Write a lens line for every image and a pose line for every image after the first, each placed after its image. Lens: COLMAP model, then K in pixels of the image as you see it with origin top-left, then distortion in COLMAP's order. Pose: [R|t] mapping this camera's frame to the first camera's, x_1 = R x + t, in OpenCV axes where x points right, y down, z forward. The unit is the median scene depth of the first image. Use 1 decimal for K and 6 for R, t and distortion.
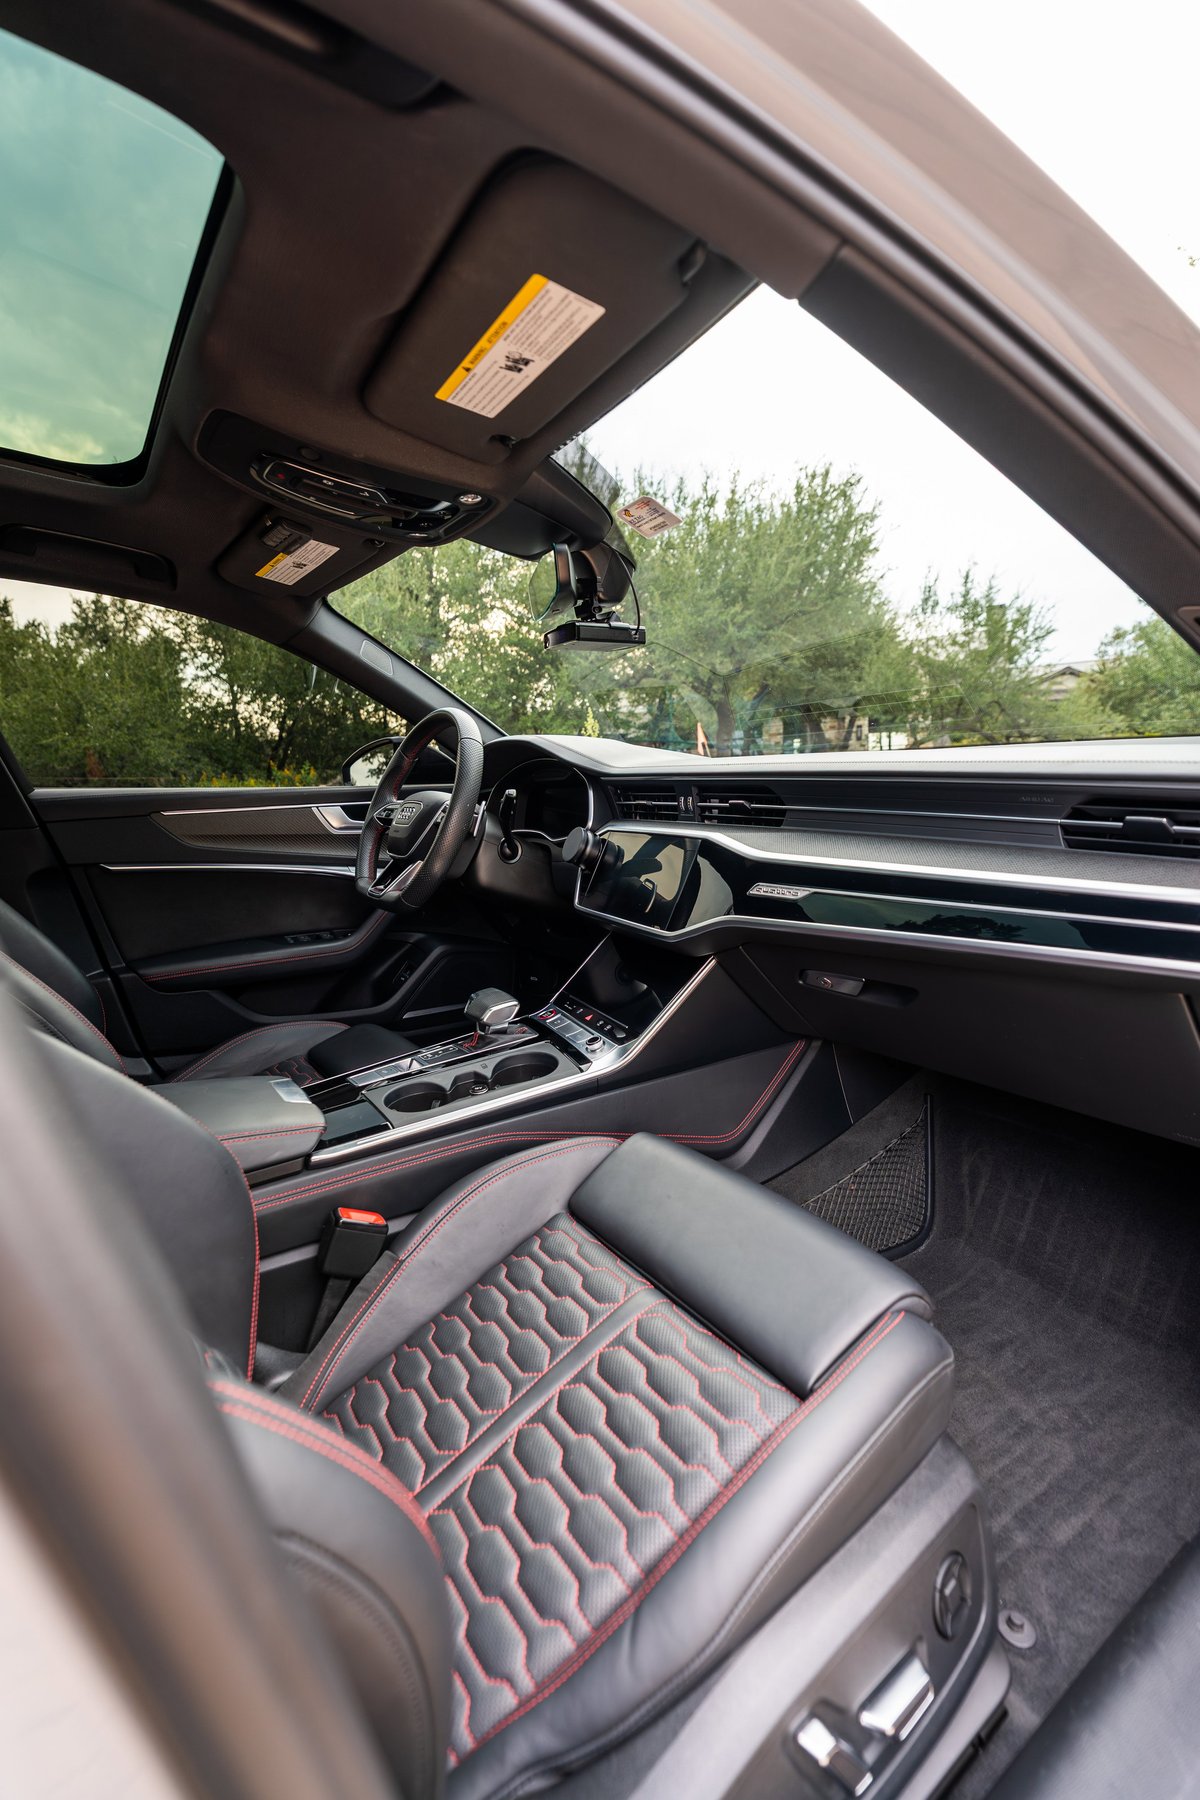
lens RADIAL K [[832.6, 0, 618.0], [0, 832.6, 917.7], [0, 0, 1]] dist [-0.008066, -0.000326]
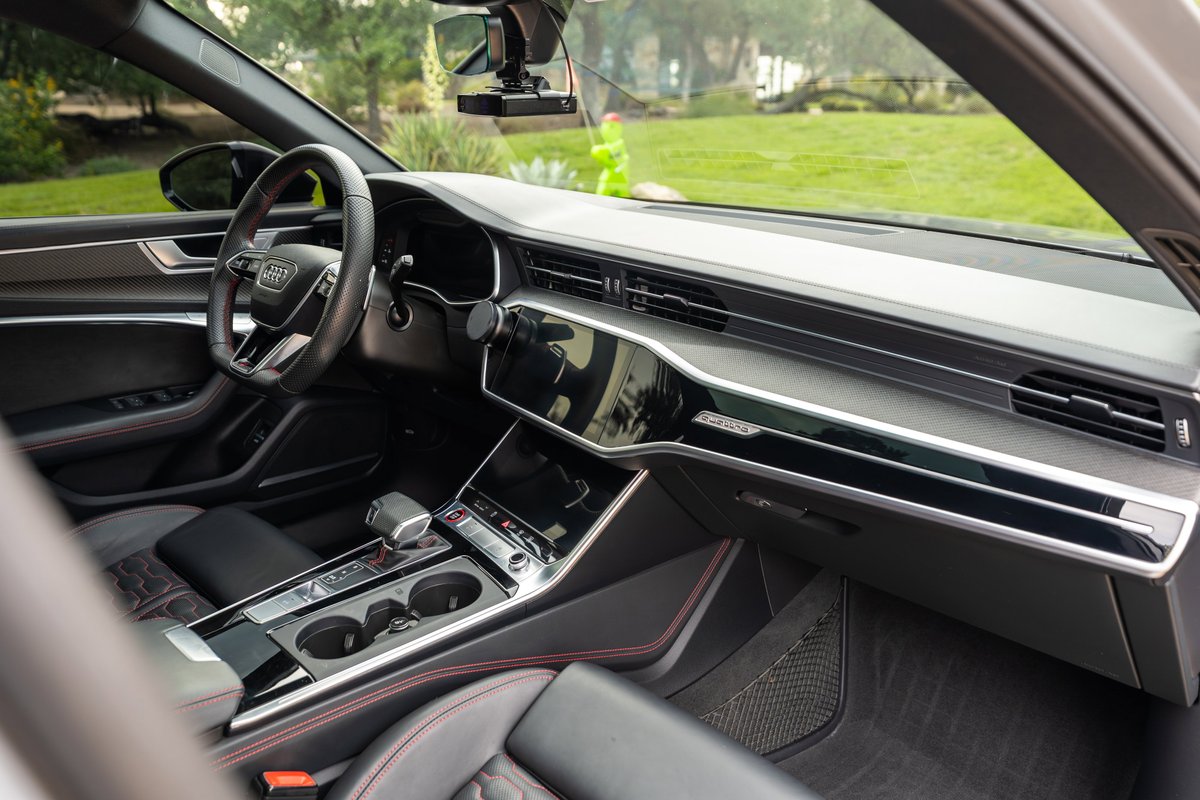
lens RADIAL K [[1032.8, 0, 602.7], [0, 1032.8, 361.8], [0, 0, 1]] dist [0.004302, -0.007957]
pose [[0.983518, -0.006093, 0.180705, -0.132537], [-0.022330, 0.987687, 0.154840, -0.231621], [-0.179424, -0.156323, 0.971272, -0.096468]]
